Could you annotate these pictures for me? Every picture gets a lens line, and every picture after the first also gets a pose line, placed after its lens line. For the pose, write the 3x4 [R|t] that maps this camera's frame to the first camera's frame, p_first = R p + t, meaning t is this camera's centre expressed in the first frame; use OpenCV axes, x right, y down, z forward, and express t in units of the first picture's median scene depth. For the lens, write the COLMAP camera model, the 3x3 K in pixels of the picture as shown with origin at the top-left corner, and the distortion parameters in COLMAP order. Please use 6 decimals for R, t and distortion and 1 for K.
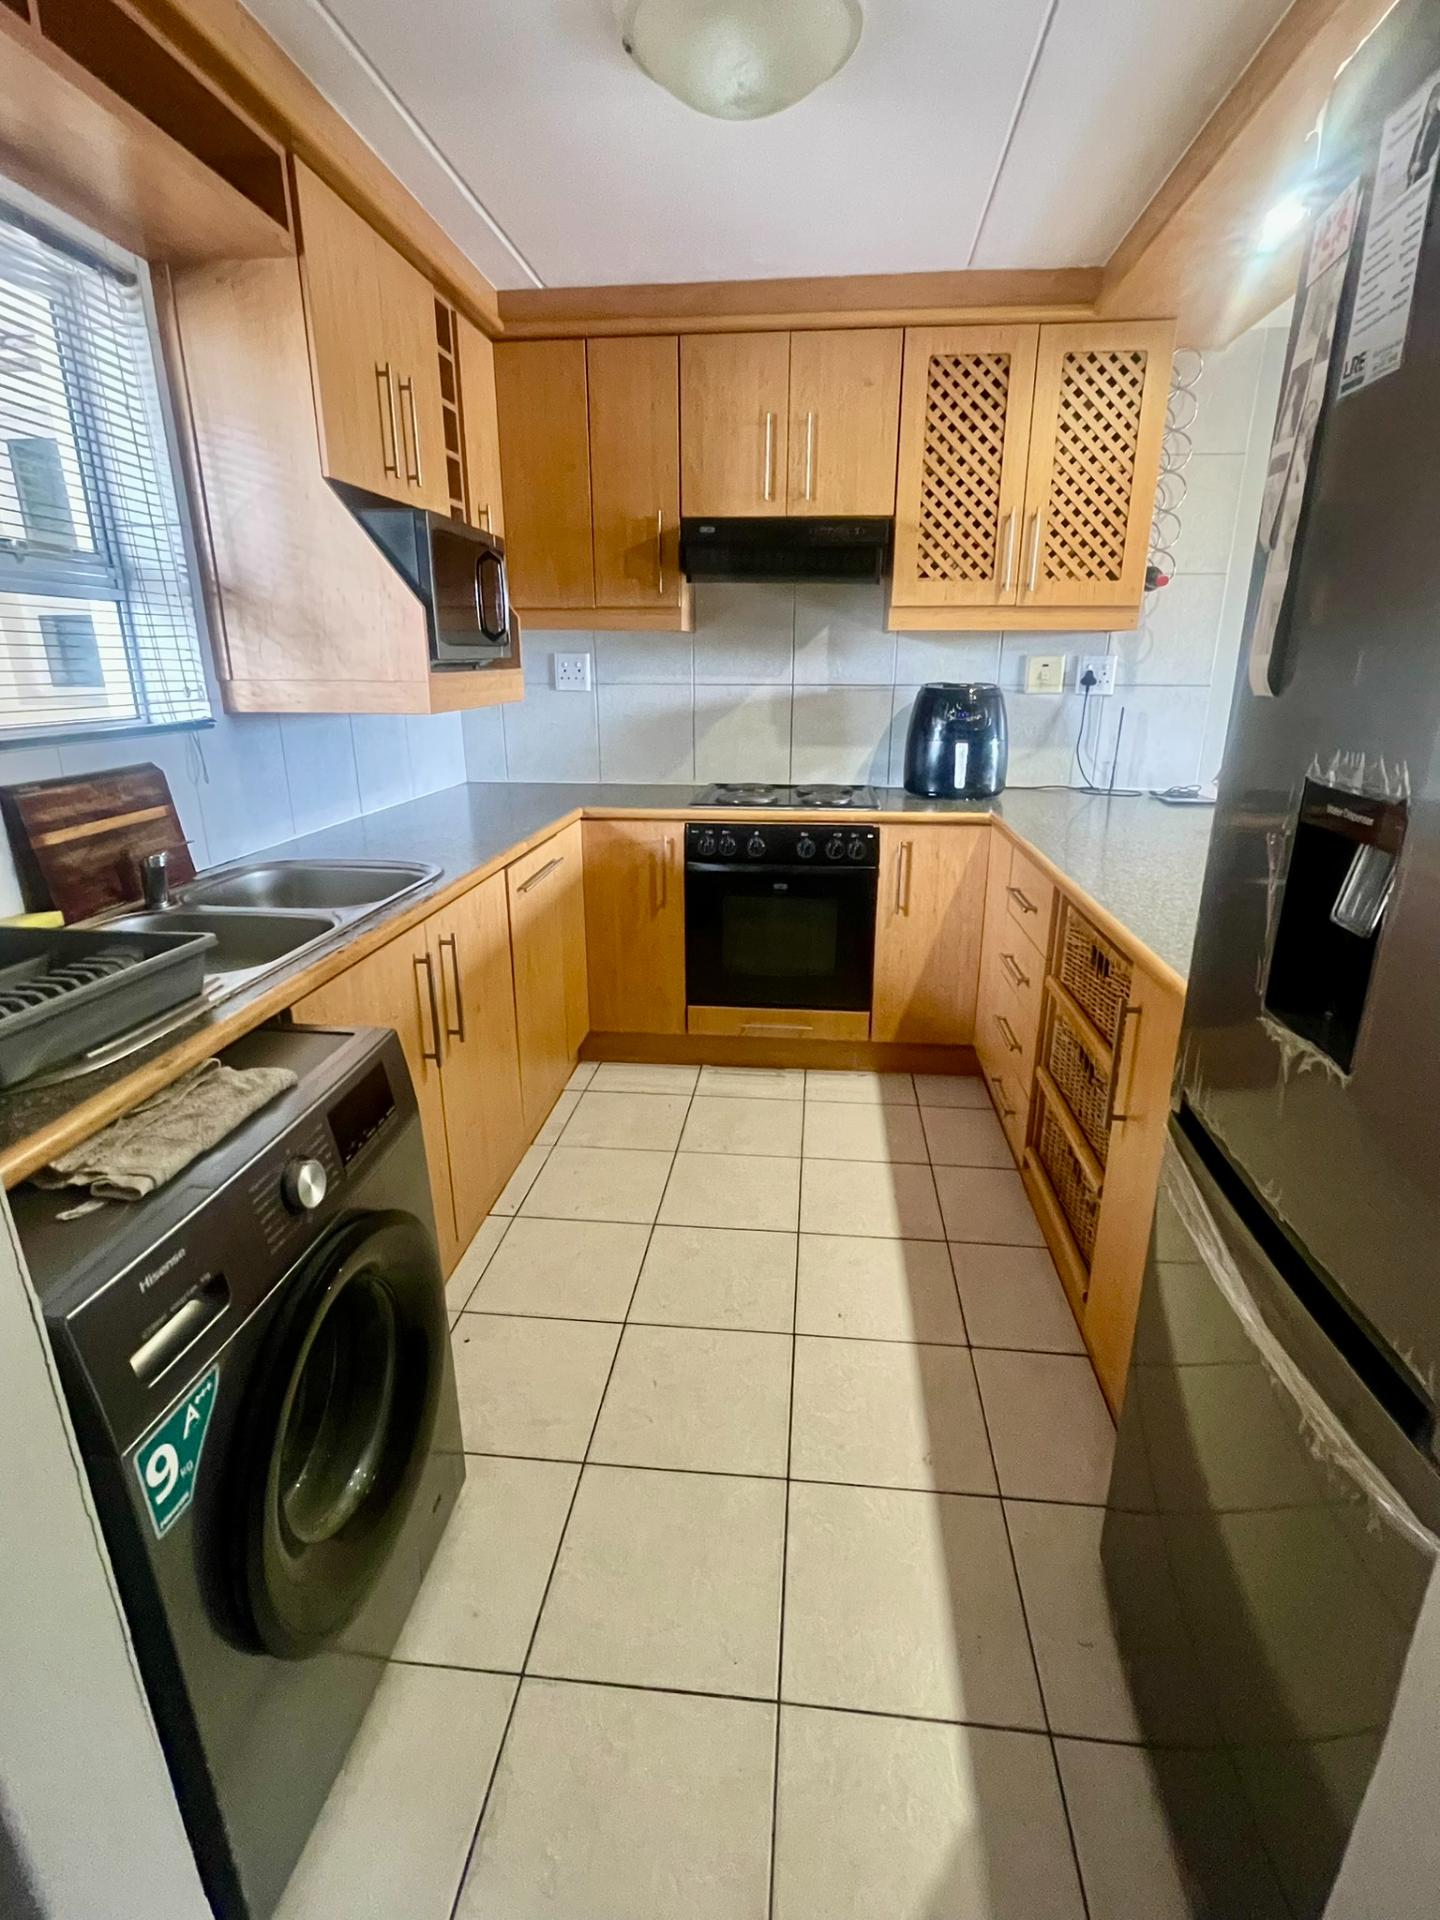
lens RADIAL K [[912.5, 0, 731.7], [0, 912.5, 955.4], [0, 0, 1]] dist [-0.005644, -0.001733]
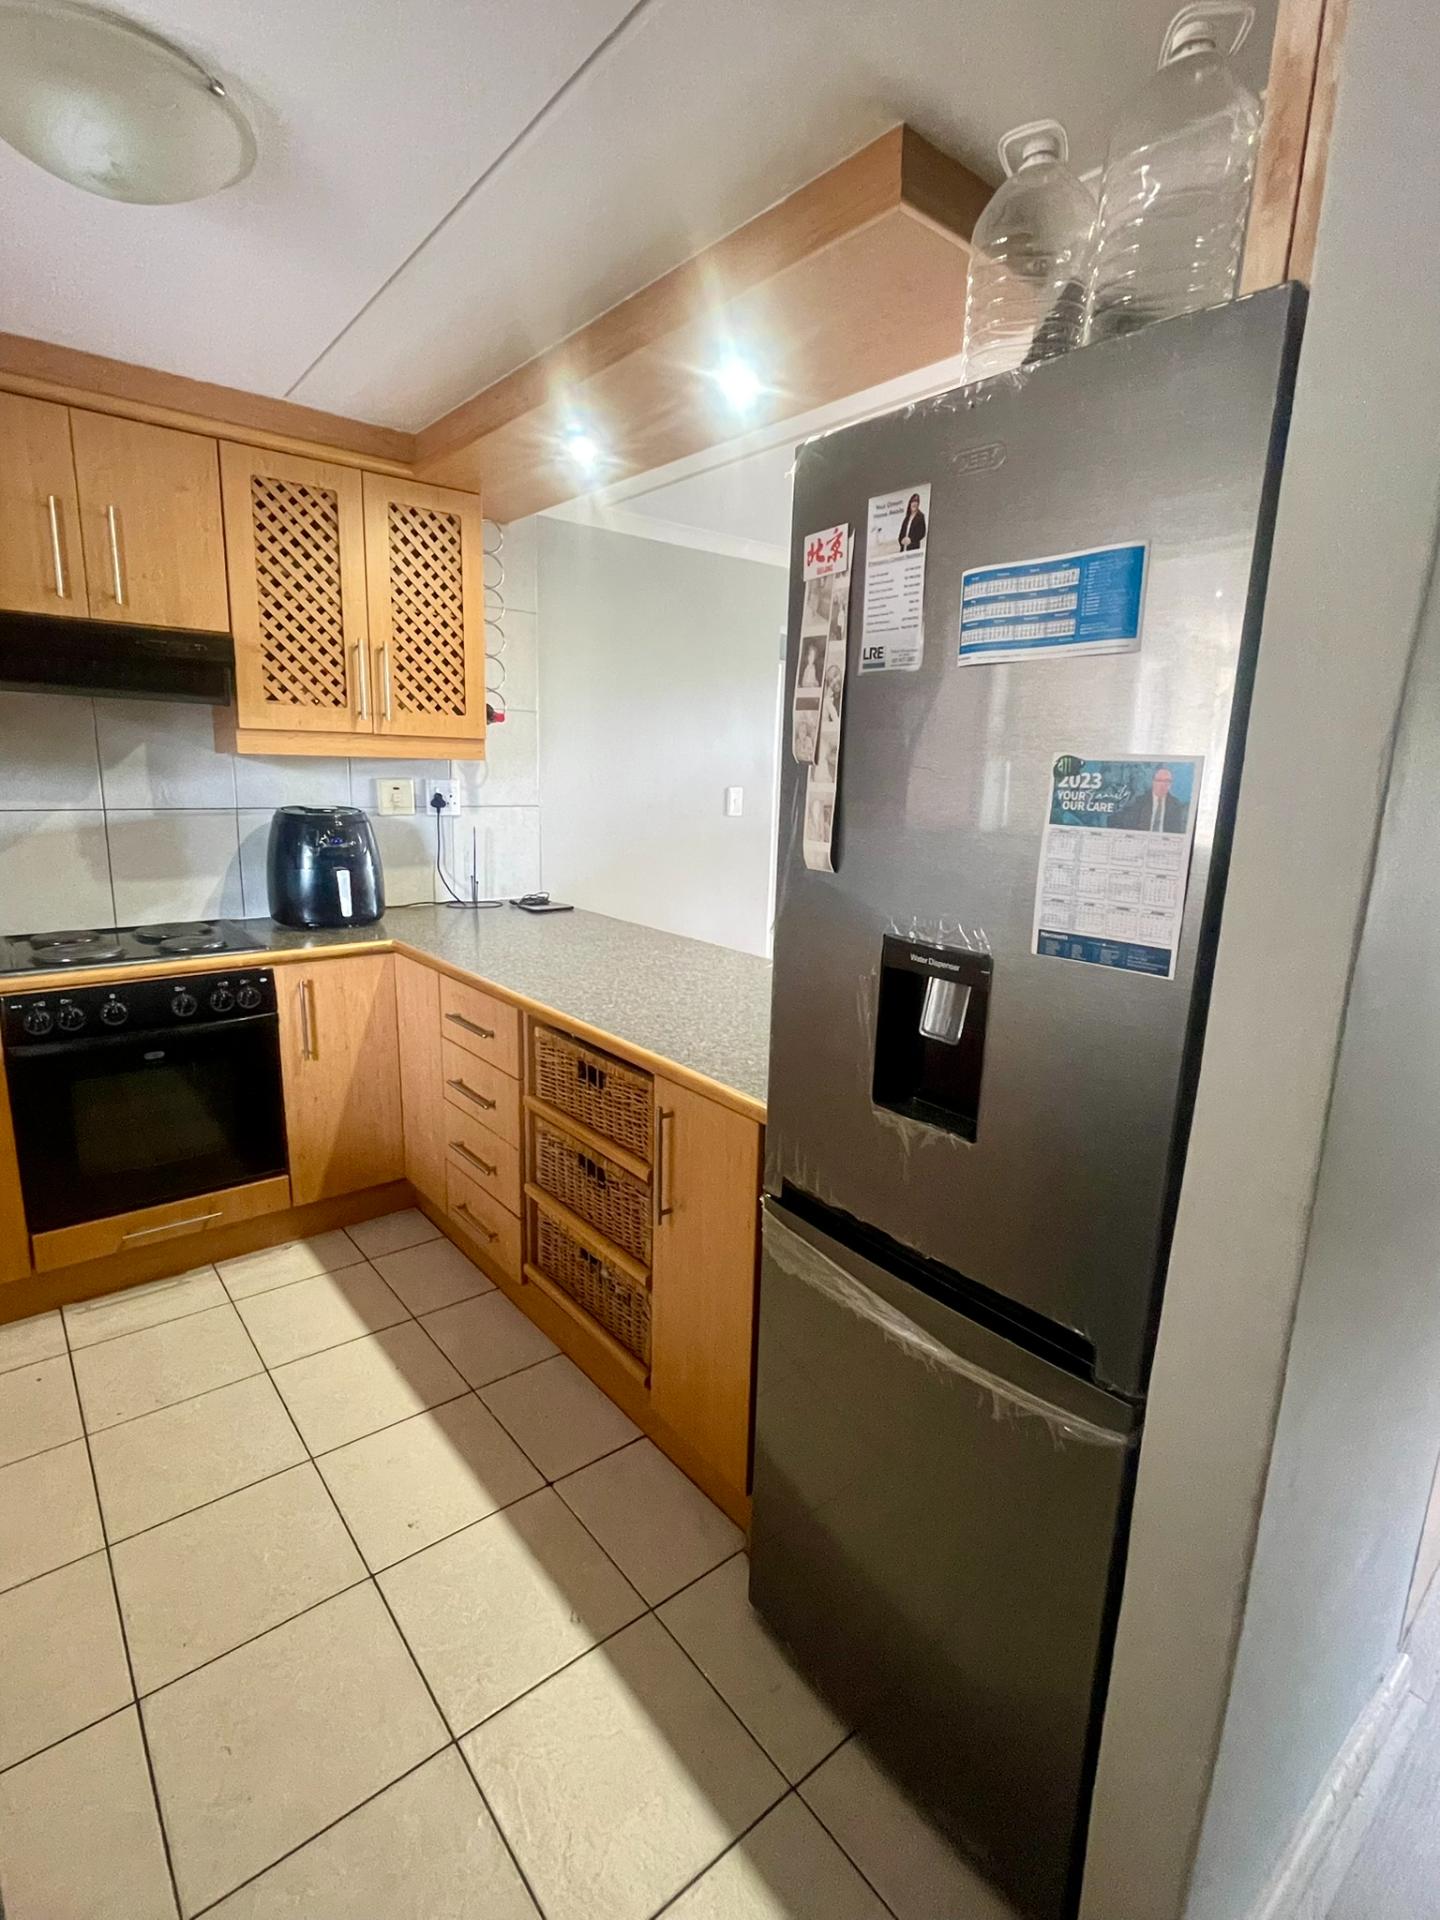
lens RADIAL K [[912.5, 0, 726.4], [0, 912.5, 959.1], [0, 0, 1]] dist [-0.005644, -0.001733]
pose [[0.708302, -0.126840, 0.694420, -0.144446], [0.189541, 0.981773, -0.014003, -0.053458], [-0.679987, 0.141540, 0.719433, 0.050638]]
